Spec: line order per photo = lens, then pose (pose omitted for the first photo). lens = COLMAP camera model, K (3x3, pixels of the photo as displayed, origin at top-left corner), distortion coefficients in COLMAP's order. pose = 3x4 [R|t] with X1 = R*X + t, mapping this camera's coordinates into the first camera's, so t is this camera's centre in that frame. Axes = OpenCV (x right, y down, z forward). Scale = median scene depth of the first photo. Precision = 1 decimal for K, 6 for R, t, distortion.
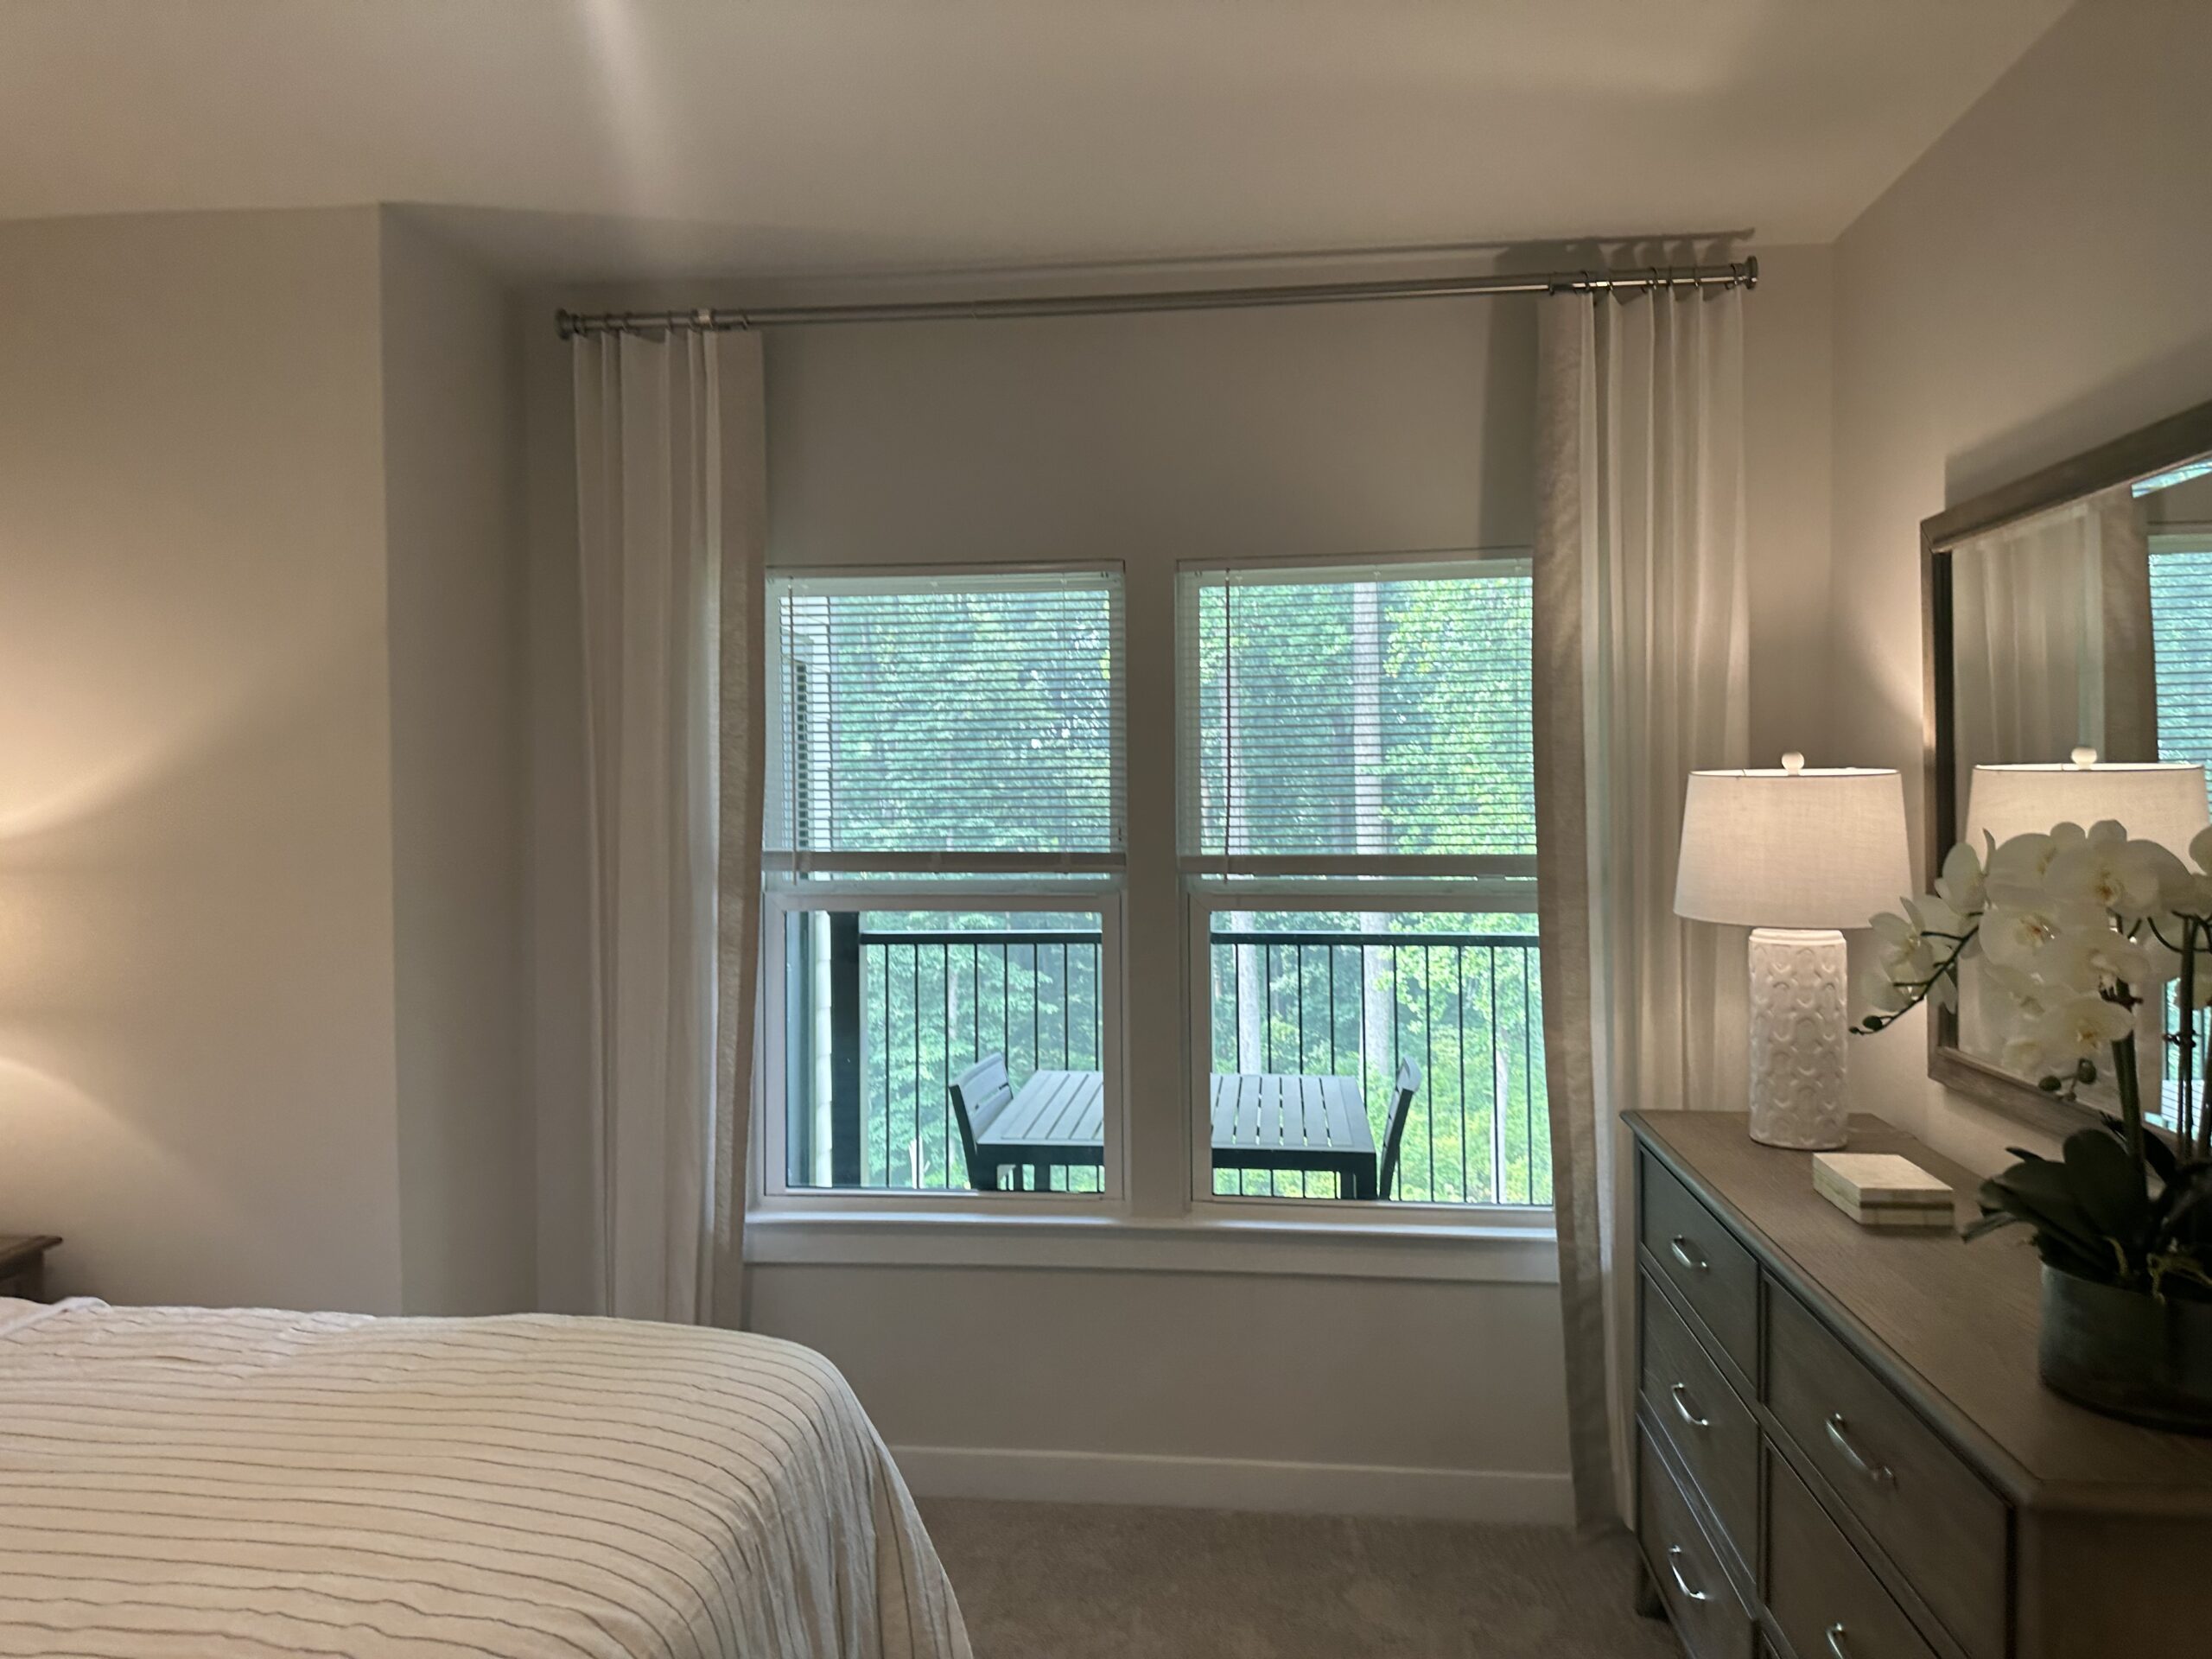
lens RADIAL K [[1566.5, 0, 1106.0], [0, 1566.5, 829.5], [0, 0, 1]] dist [0.078081, -0.050566]
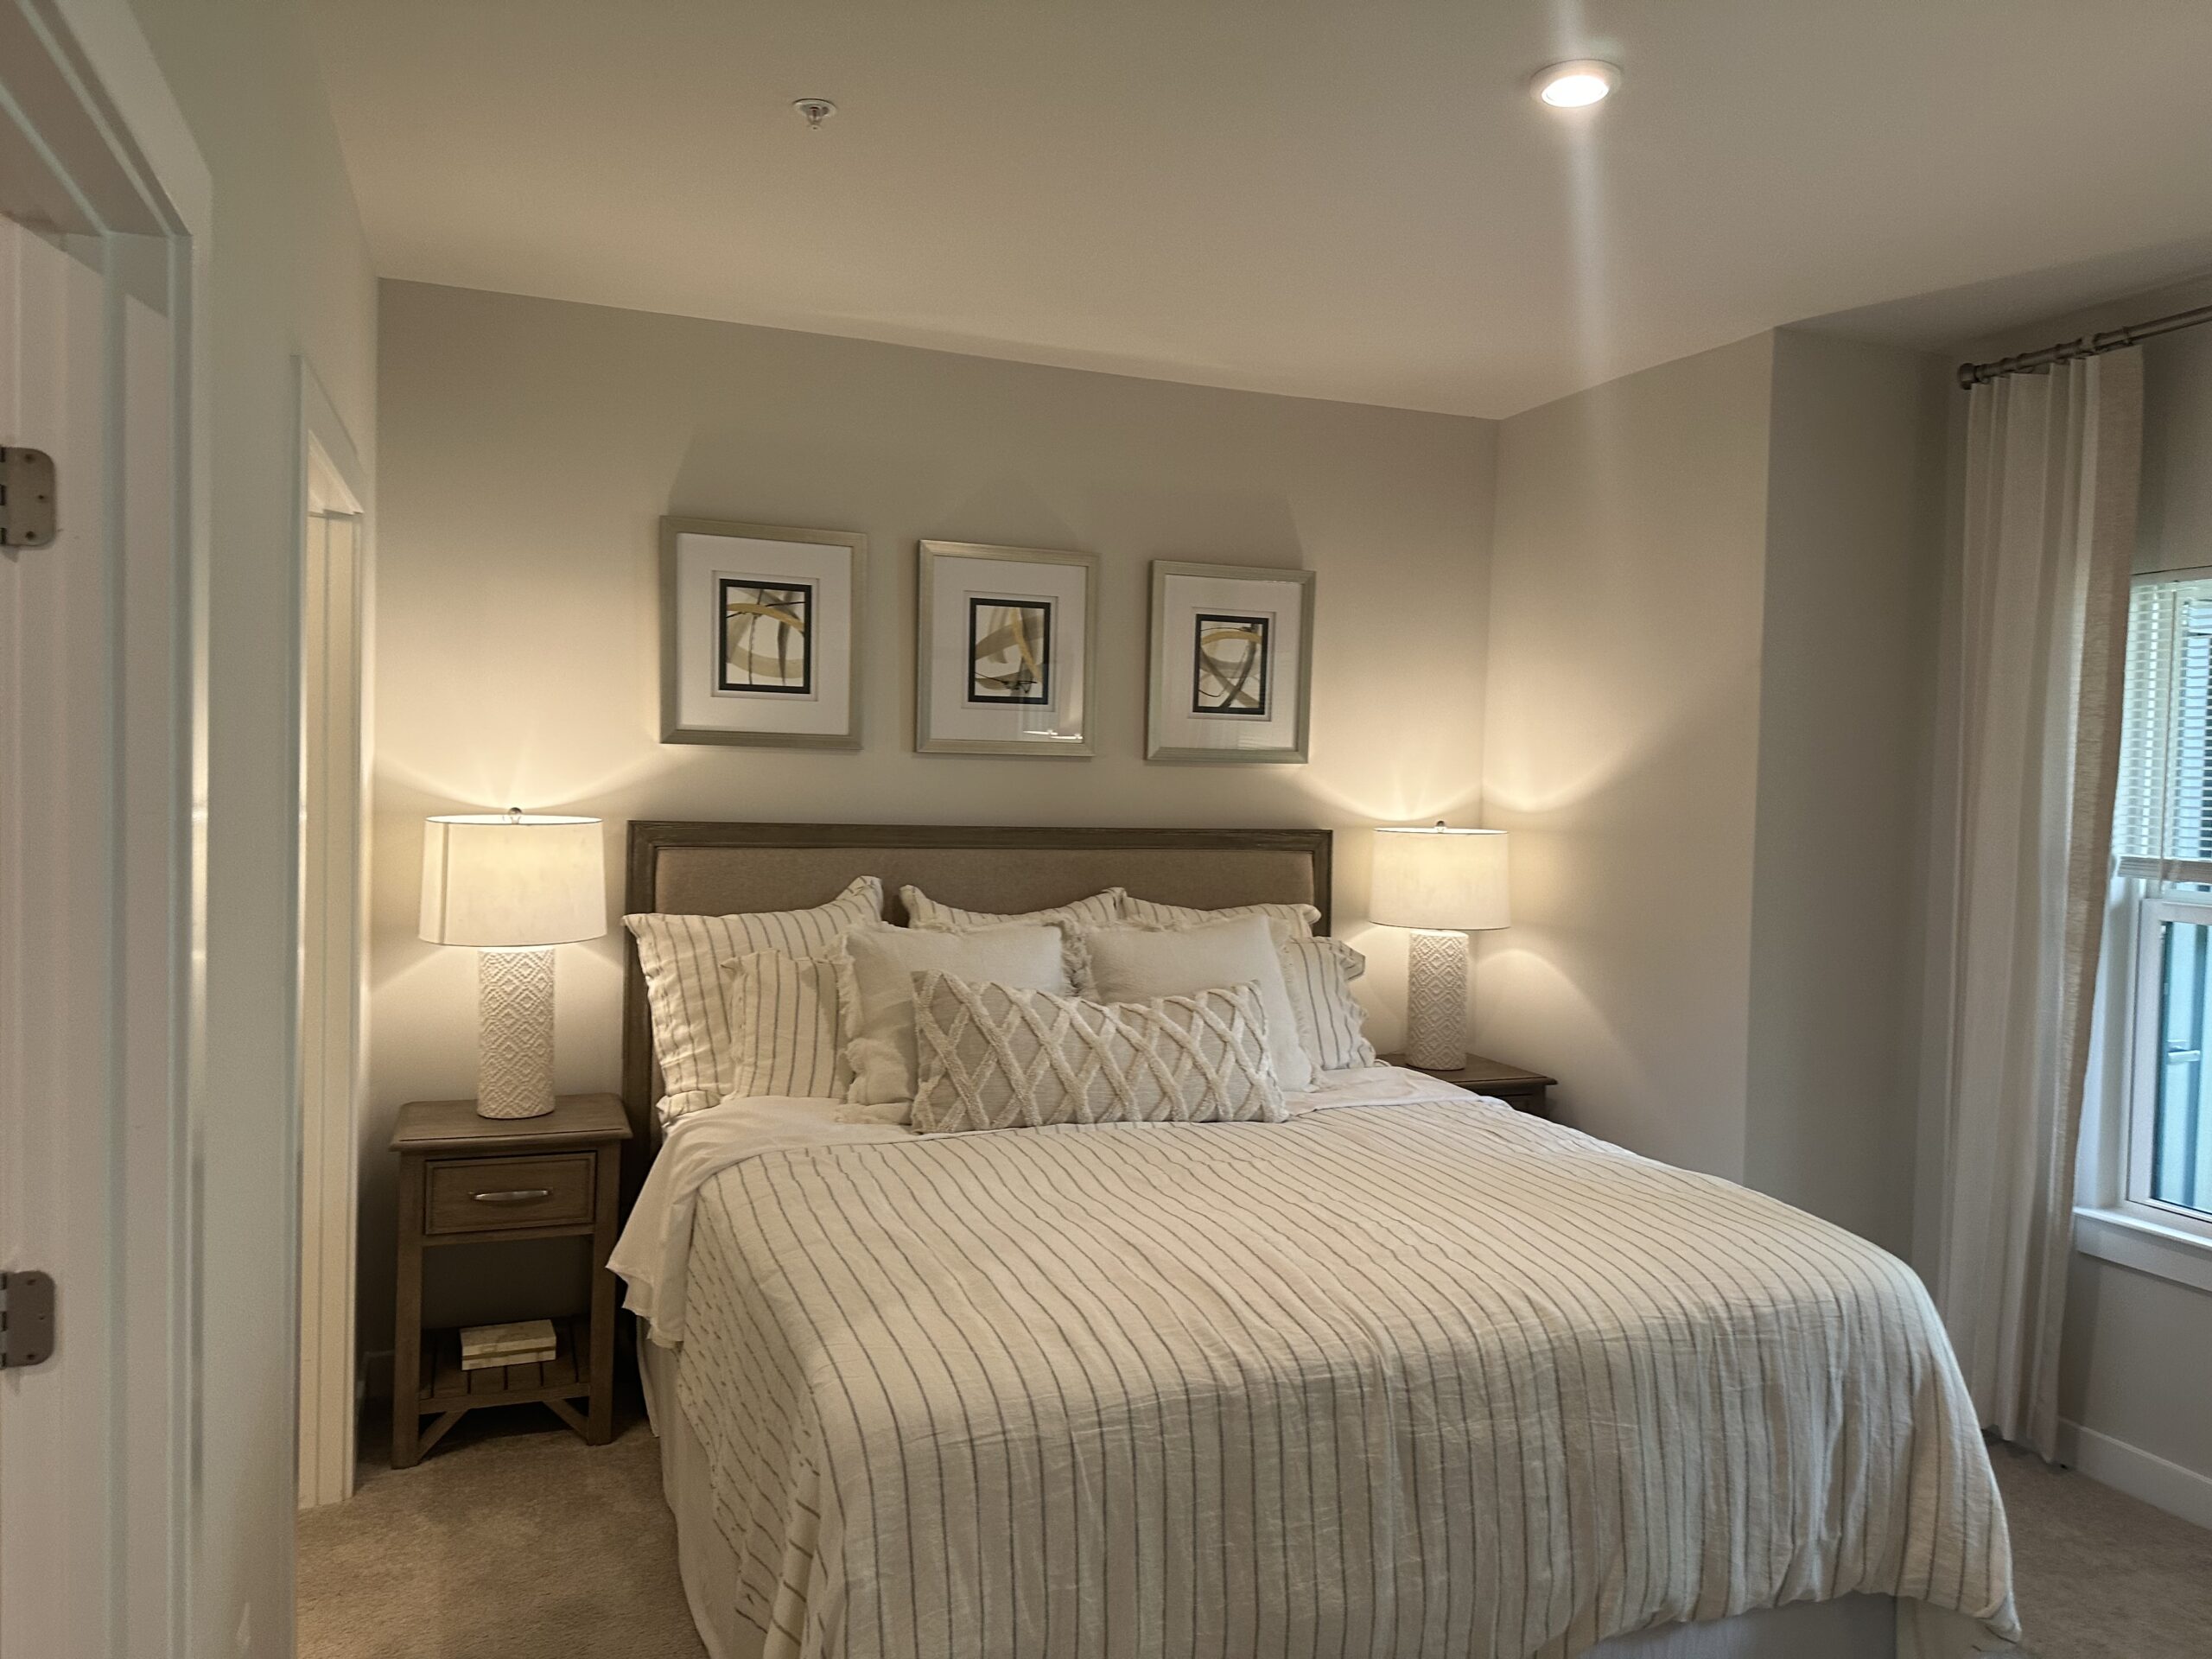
lens RADIAL K [[1552.3, 0, 1106.4], [0, 1552.3, 861.3], [0, 0, 1]] dist [-0.007946, -0.023546]
pose [[0.478396, 0.068543, -0.875465, 0.382512], [-0.054424, 0.997347, 0.048346, 0.005343], [0.876456, 0.024518, 0.480857, -0.054886]]
